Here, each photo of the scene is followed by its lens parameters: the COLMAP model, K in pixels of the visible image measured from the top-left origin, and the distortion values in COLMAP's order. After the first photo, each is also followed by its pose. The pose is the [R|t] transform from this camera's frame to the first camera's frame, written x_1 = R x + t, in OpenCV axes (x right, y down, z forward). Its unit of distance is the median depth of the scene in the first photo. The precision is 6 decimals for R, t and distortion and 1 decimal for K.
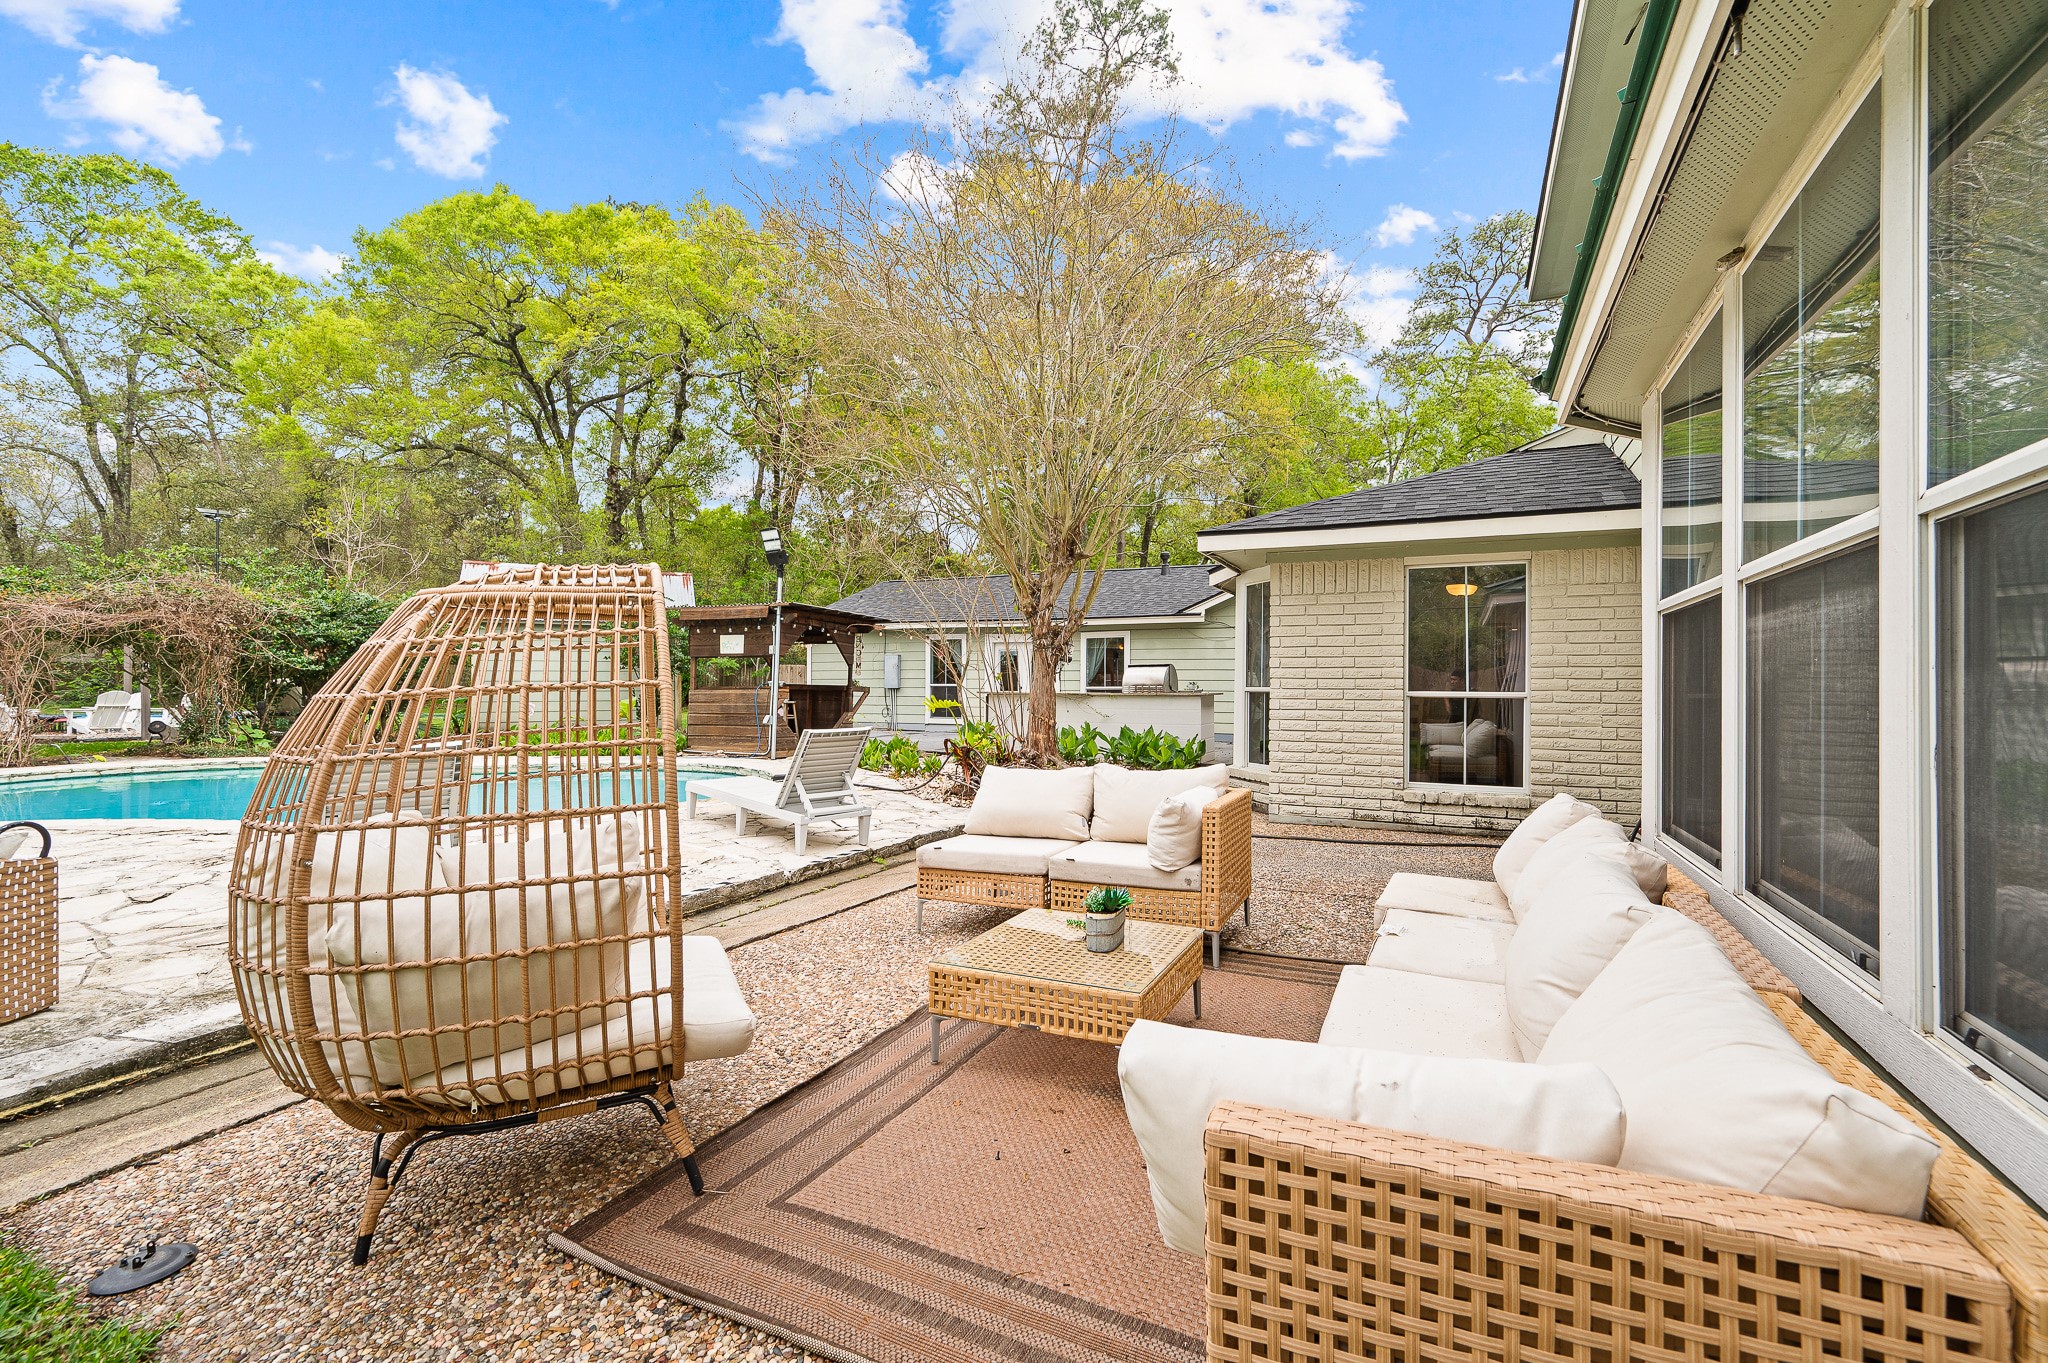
lens RADIAL K [[937.9, 0, 1041.0], [0, 937.9, 670.0], [0, 0, 1]] dist [0.000976, 0.000348]
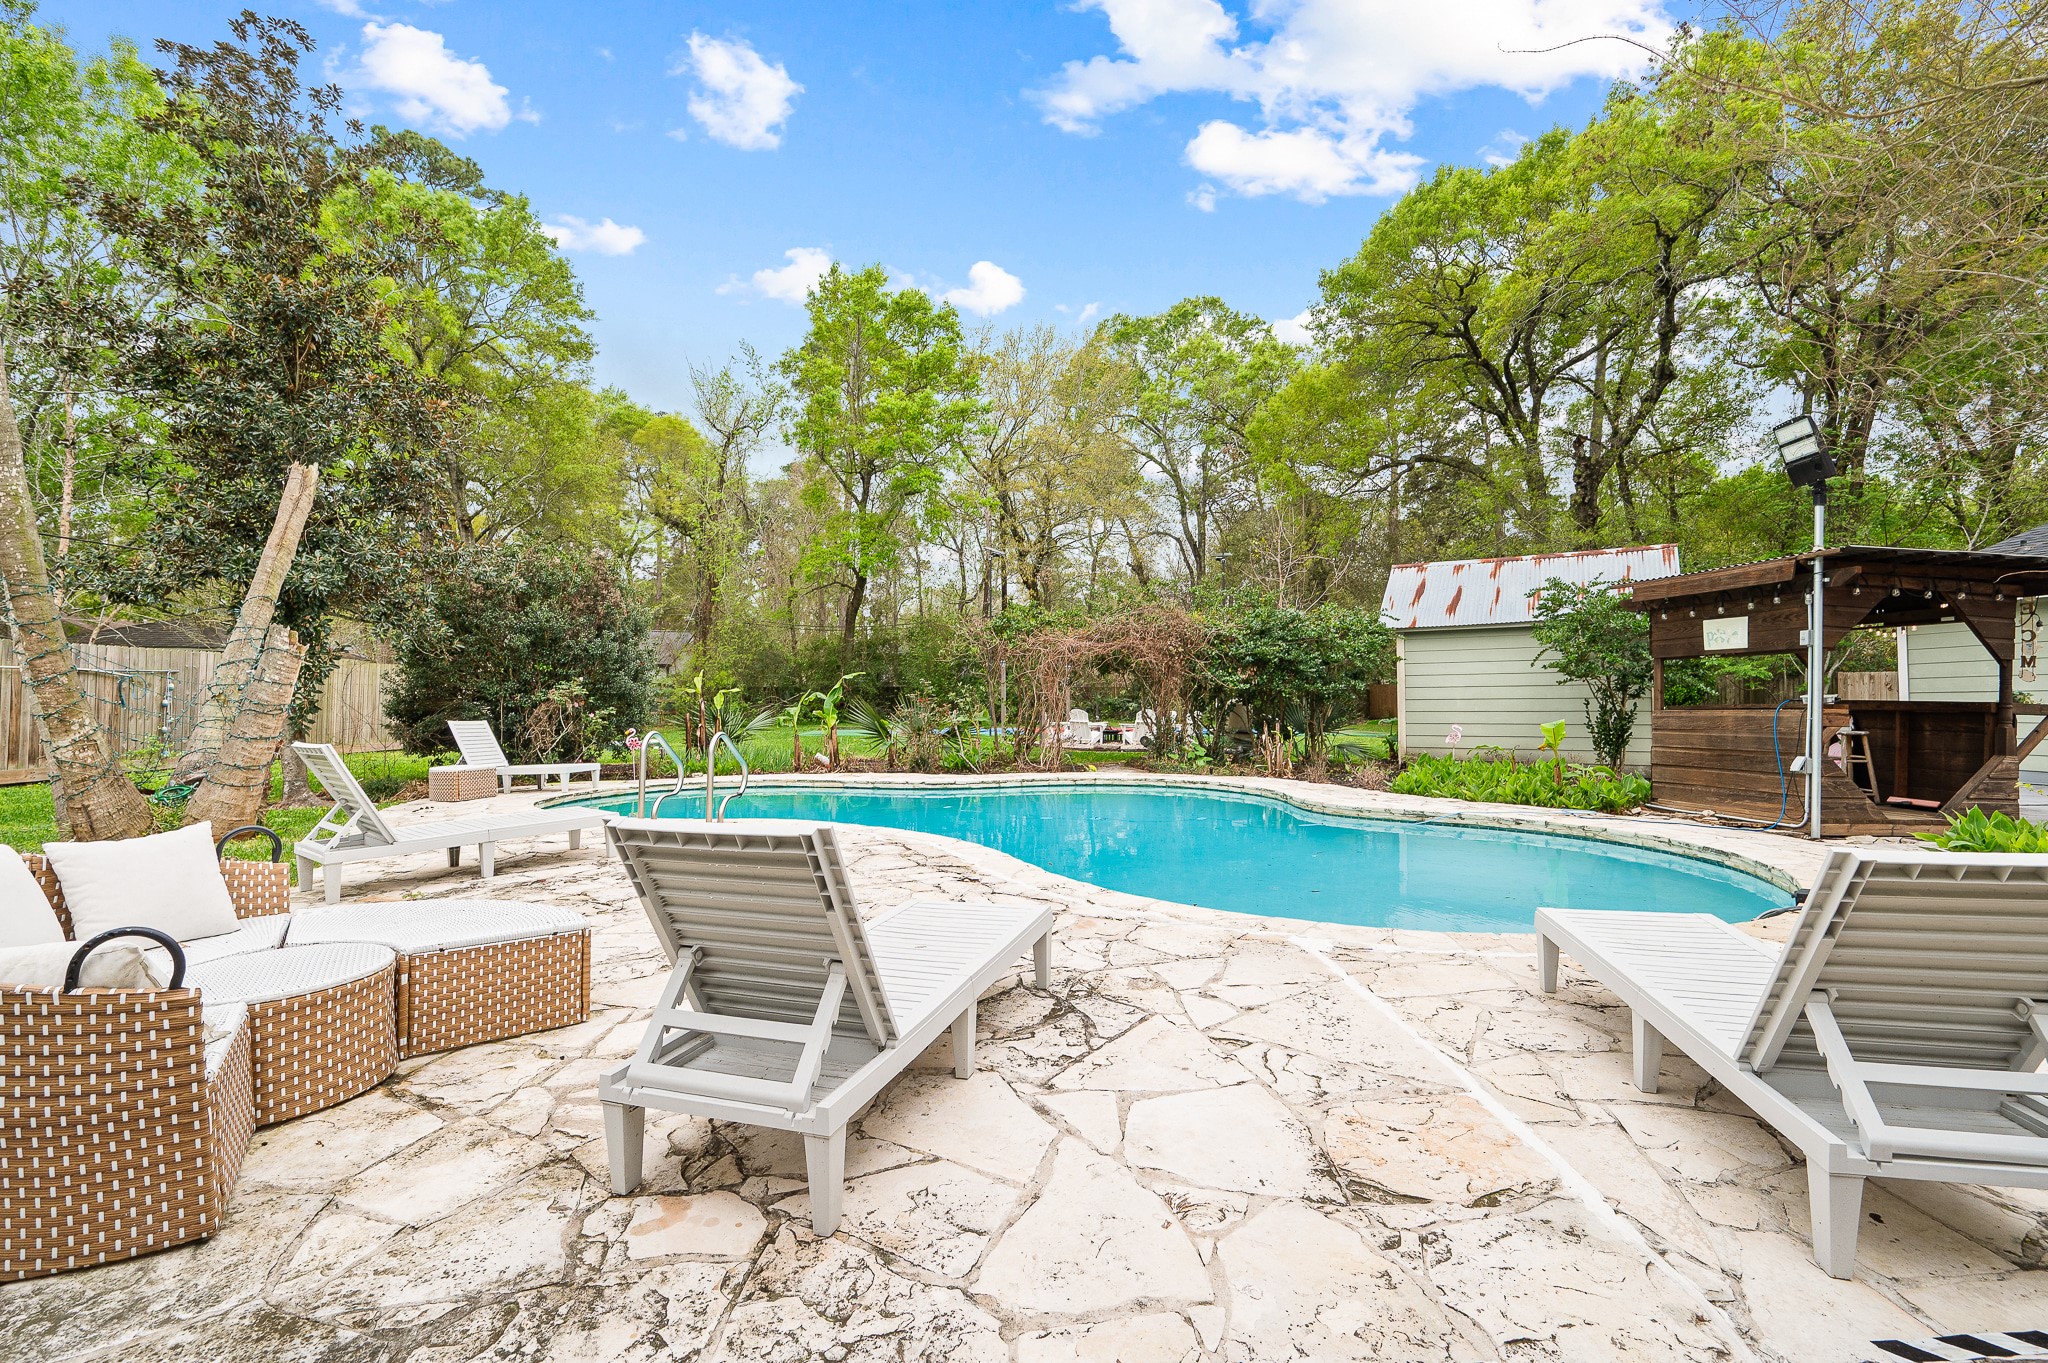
lens RADIAL K [[937.9, 0, 1041.0], [0, 937.9, 670.0], [0, 0, 1]] dist [0.000976, 0.000348]
pose [[0.547133, -0.032939, -0.836397, -0.064488], [0.015471, 0.999453, -0.029240, 0.005757], [0.836903, 0.003058, 0.547343, 0.288104]]
